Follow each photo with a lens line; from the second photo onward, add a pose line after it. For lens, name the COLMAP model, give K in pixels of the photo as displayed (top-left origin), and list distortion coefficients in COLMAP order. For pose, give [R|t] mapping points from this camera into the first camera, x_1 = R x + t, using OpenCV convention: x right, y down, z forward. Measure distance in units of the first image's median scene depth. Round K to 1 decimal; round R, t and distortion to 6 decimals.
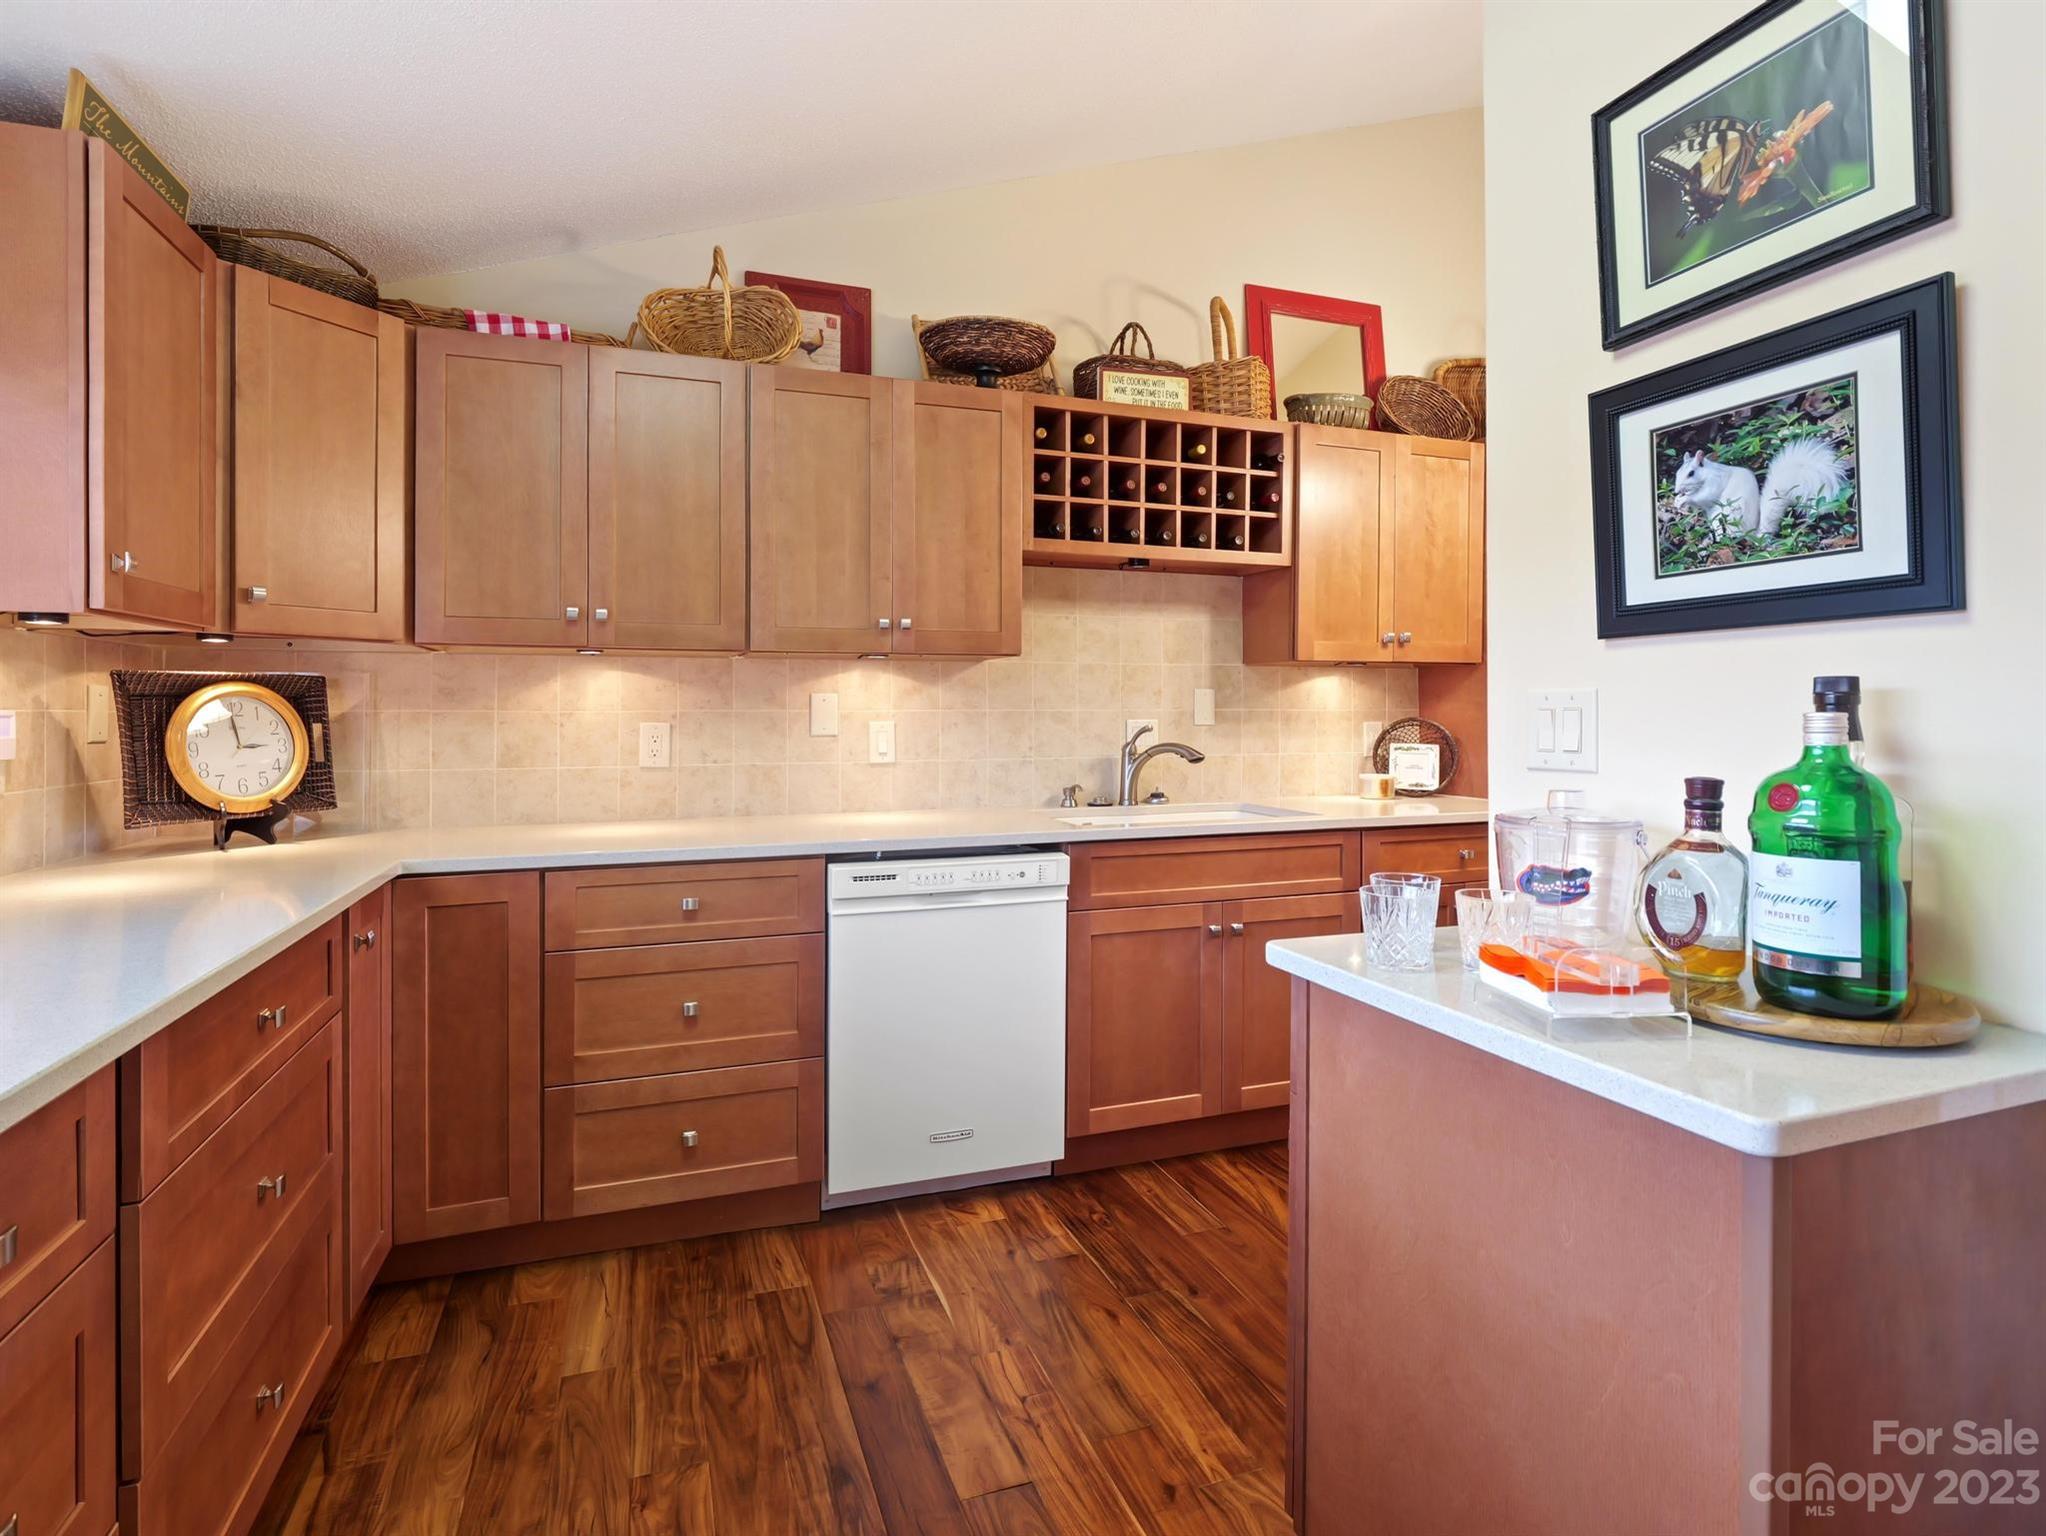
lens RADIAL K [[993.9, 0, 1020.6], [0, 993.9, 724.9], [0, 0, 1]] dist [-0.037909, -0.000439]
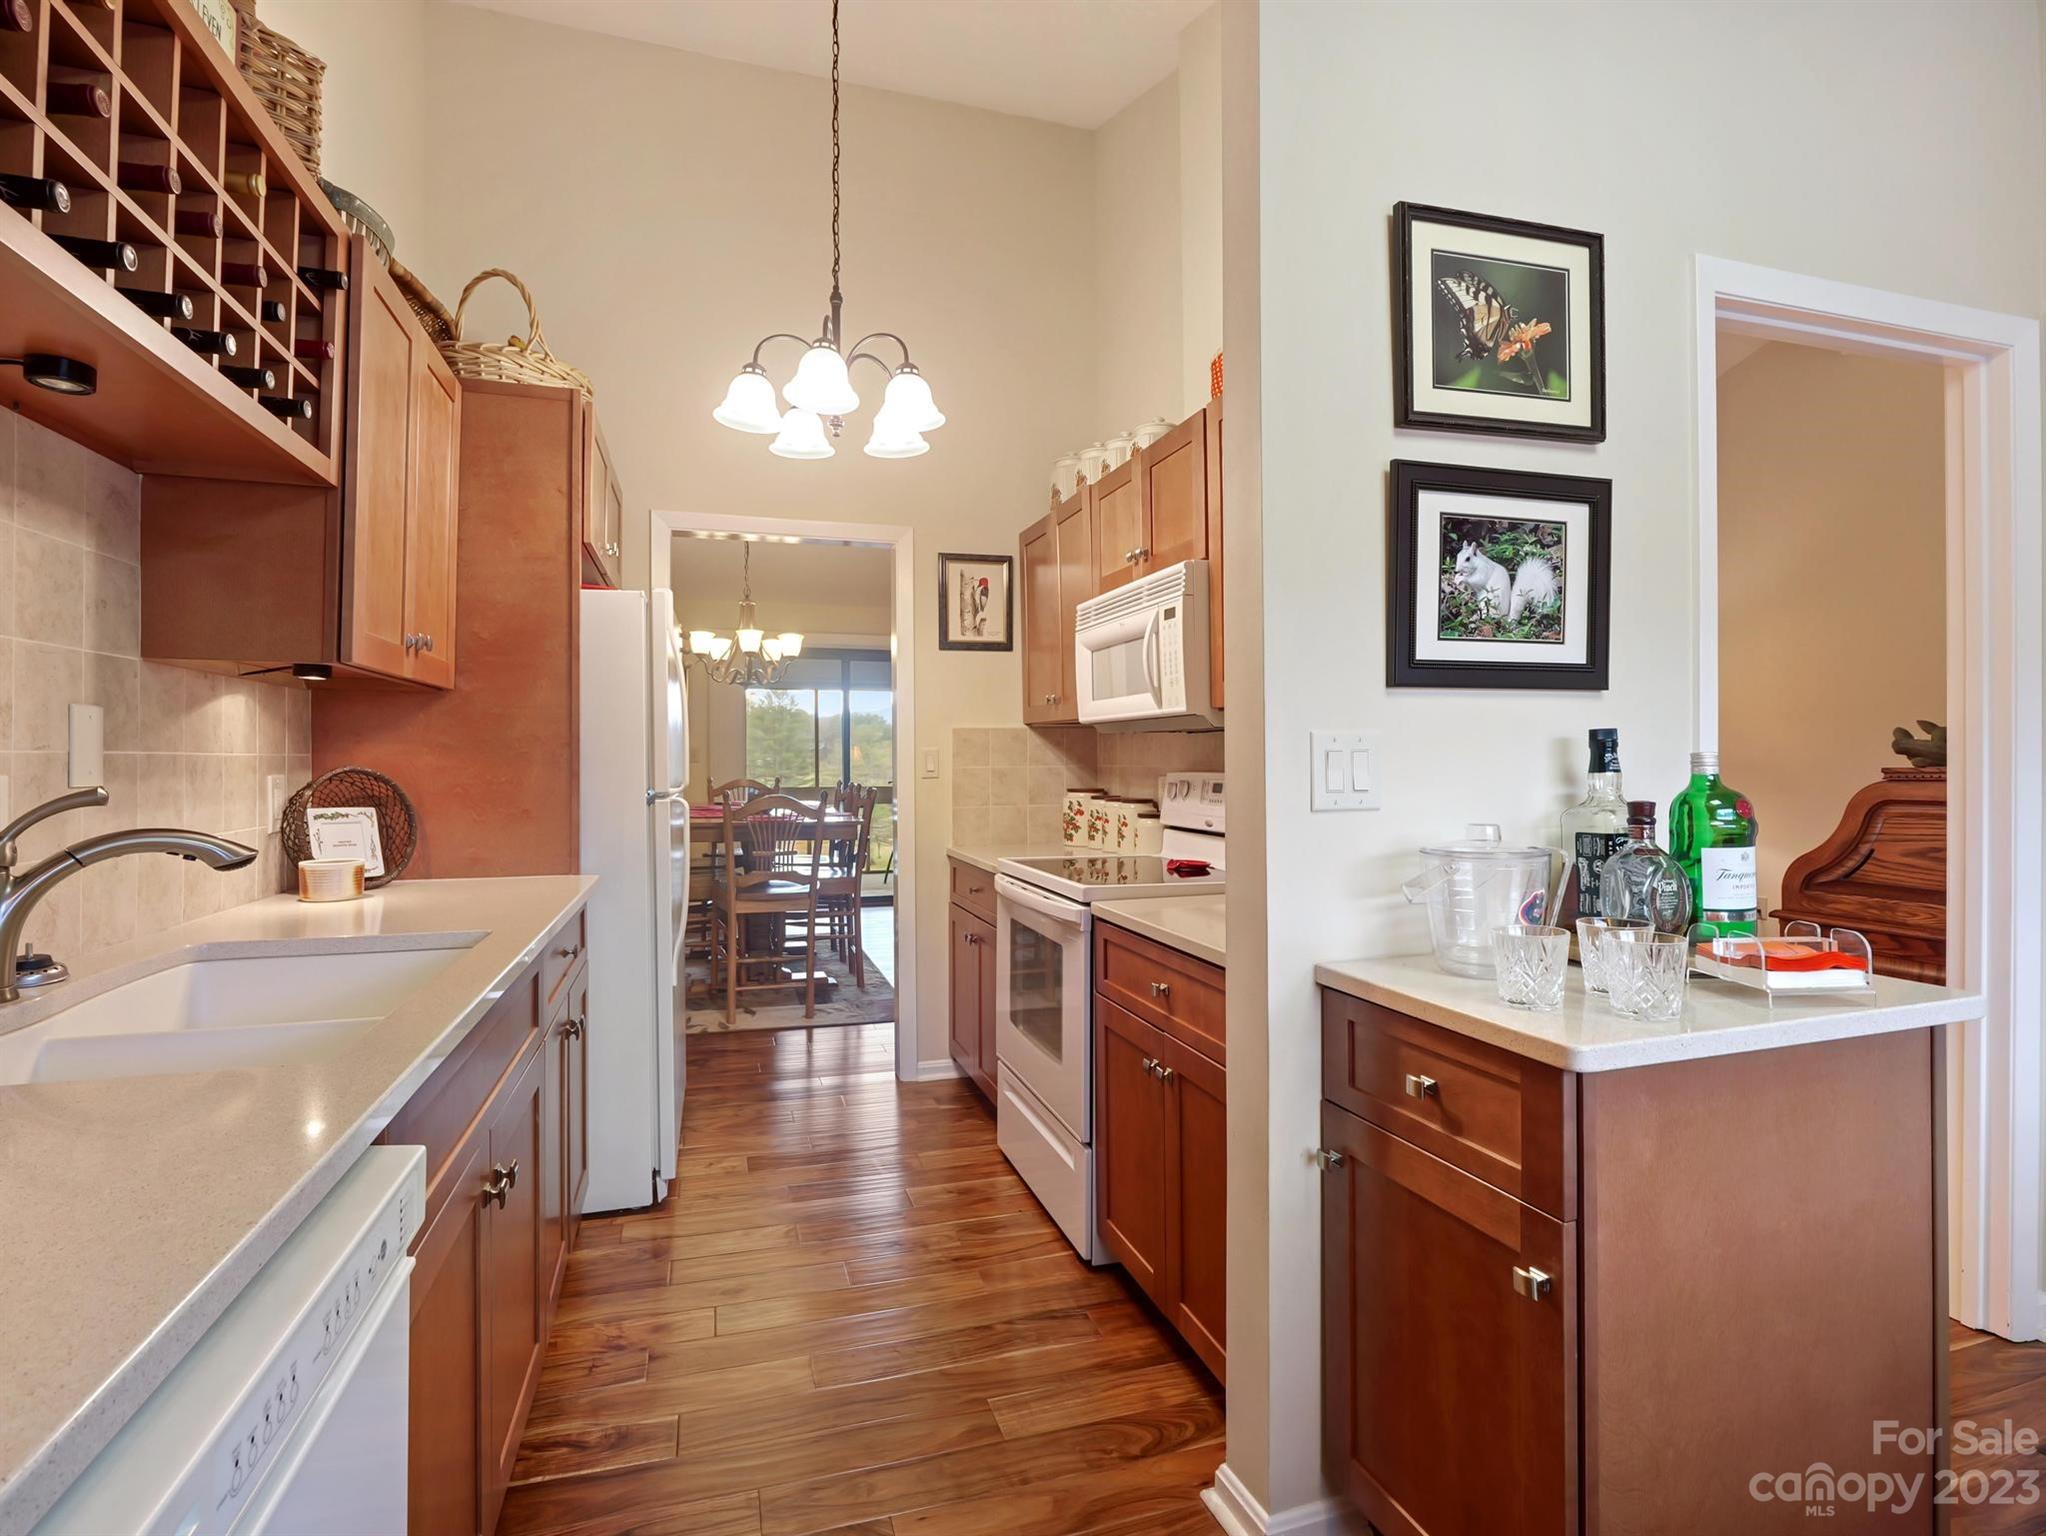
lens RADIAL K [[977.0, 0, 1016.8], [0, 977.0, 770.8], [0, 0, 1]] dist [-0.016225, -0.001017]
pose [[0.070637, -0.010967, 0.997442, -0.271560], [0.015438, 0.999832, 0.009900, -0.005985], [-0.997383, 0.014699, 0.070795, 0.700870]]
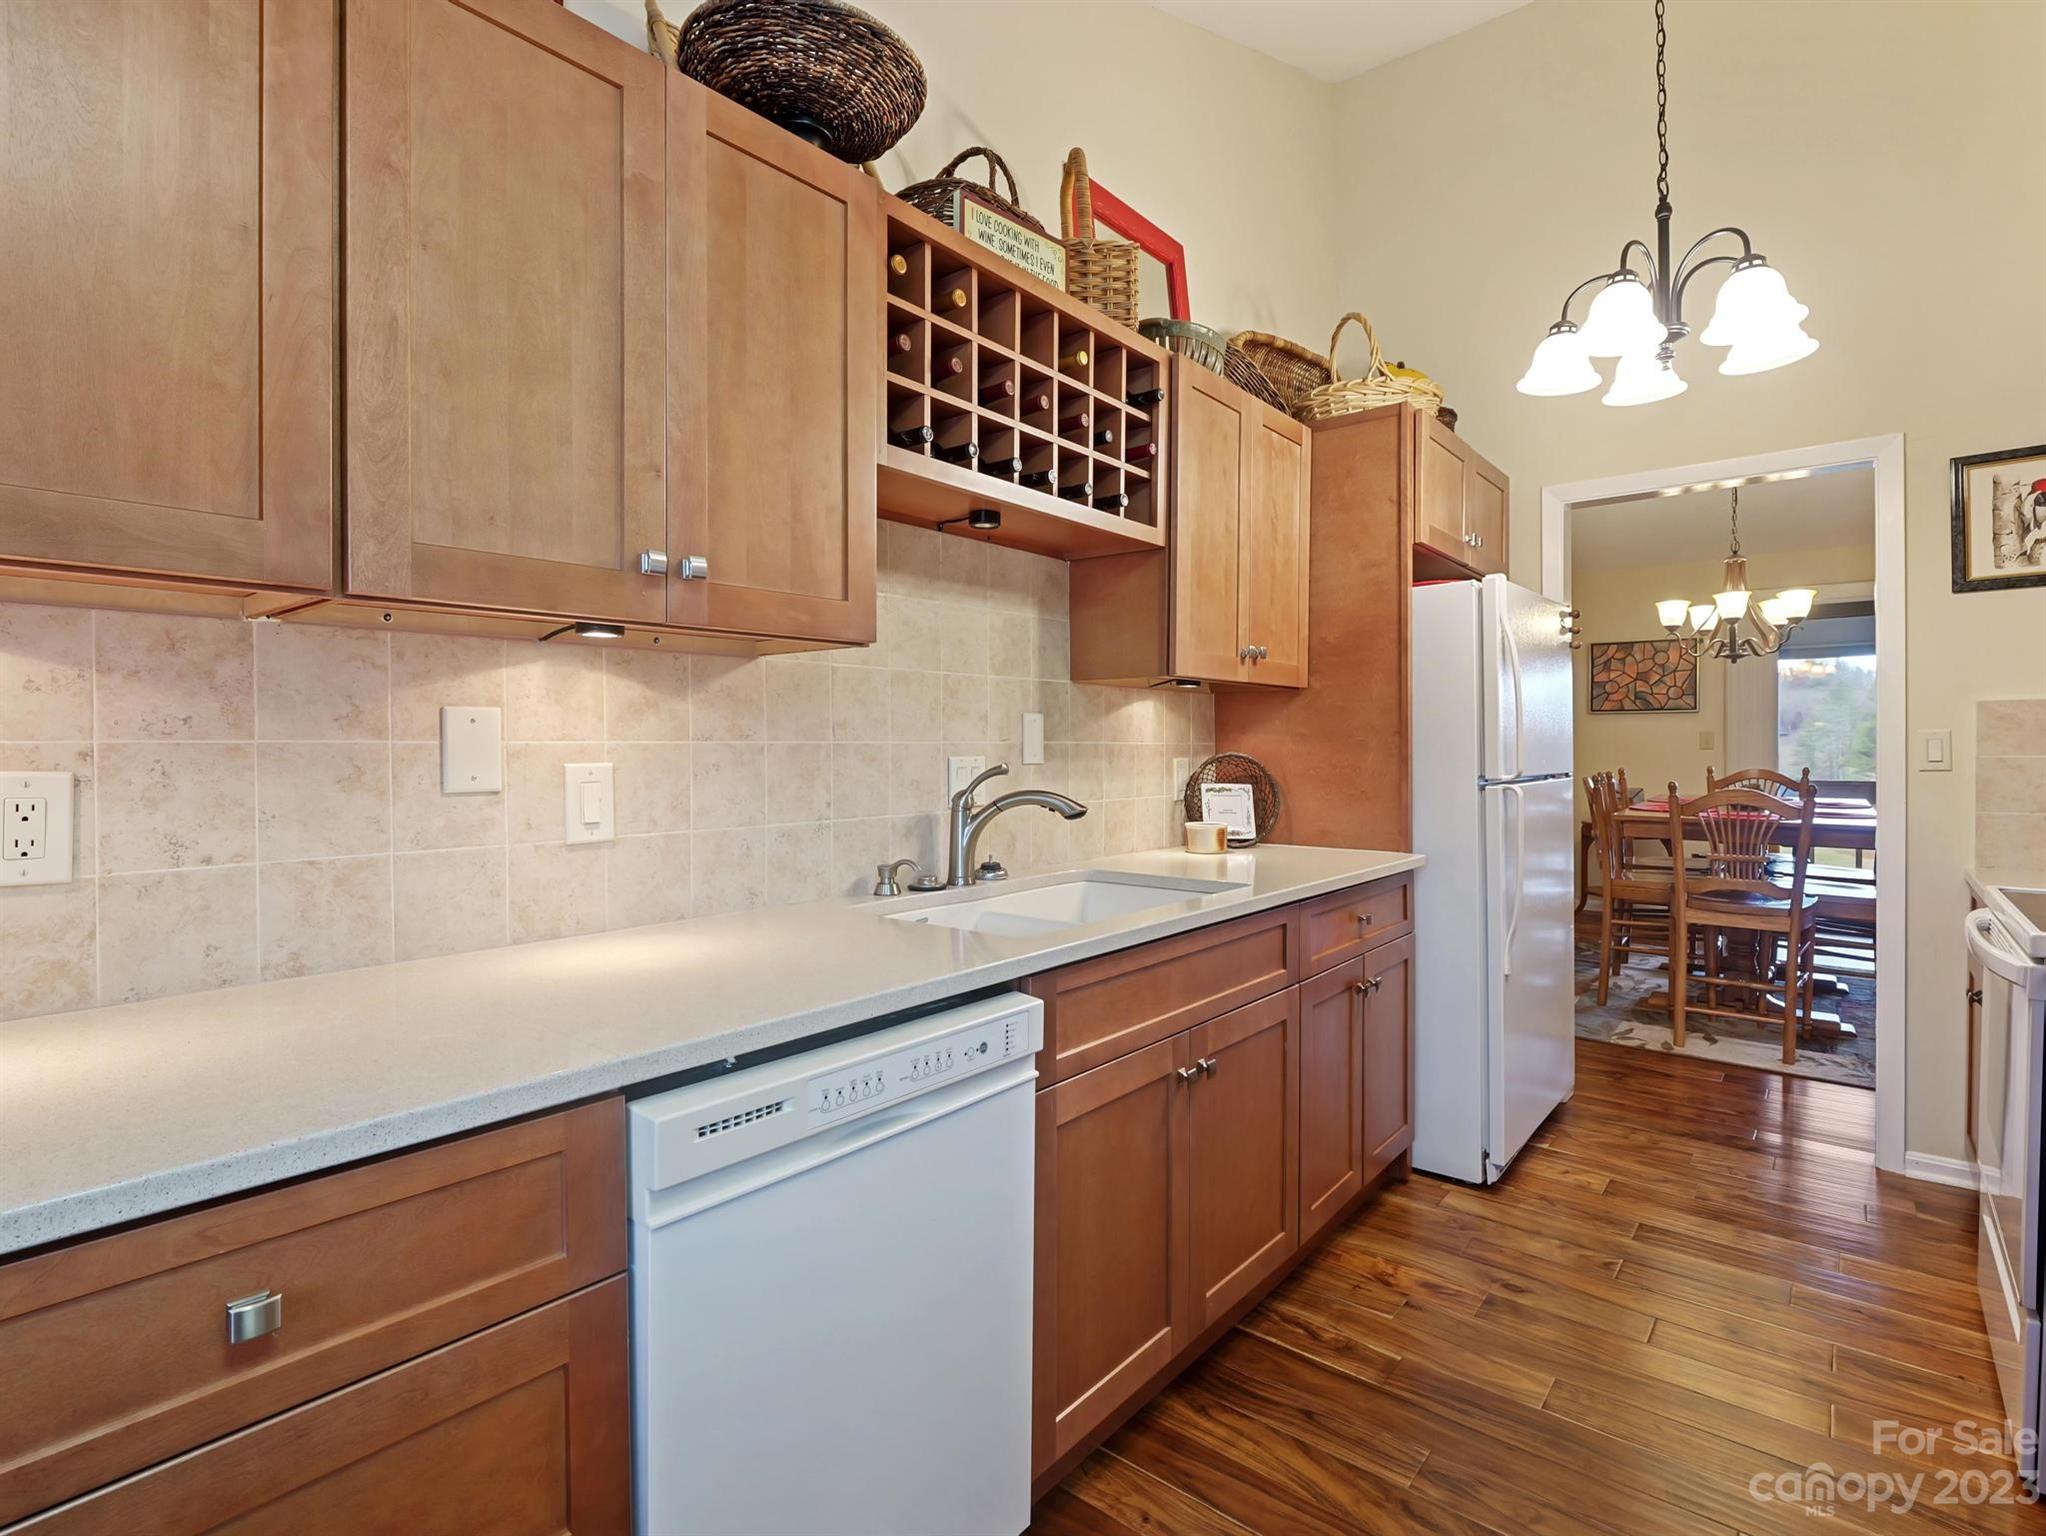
lens RADIAL K [[991.4, 0, 1021.4], [0, 991.4, 783.4], [0, 0, 1]] dist [-0.019146, -0.000040]
pose [[0.875427, -0.019414, 0.482960, -0.212421], [0.009669, 0.999696, 0.022660, -0.002653], [-0.483253, -0.015168, 0.875349, 0.477986]]
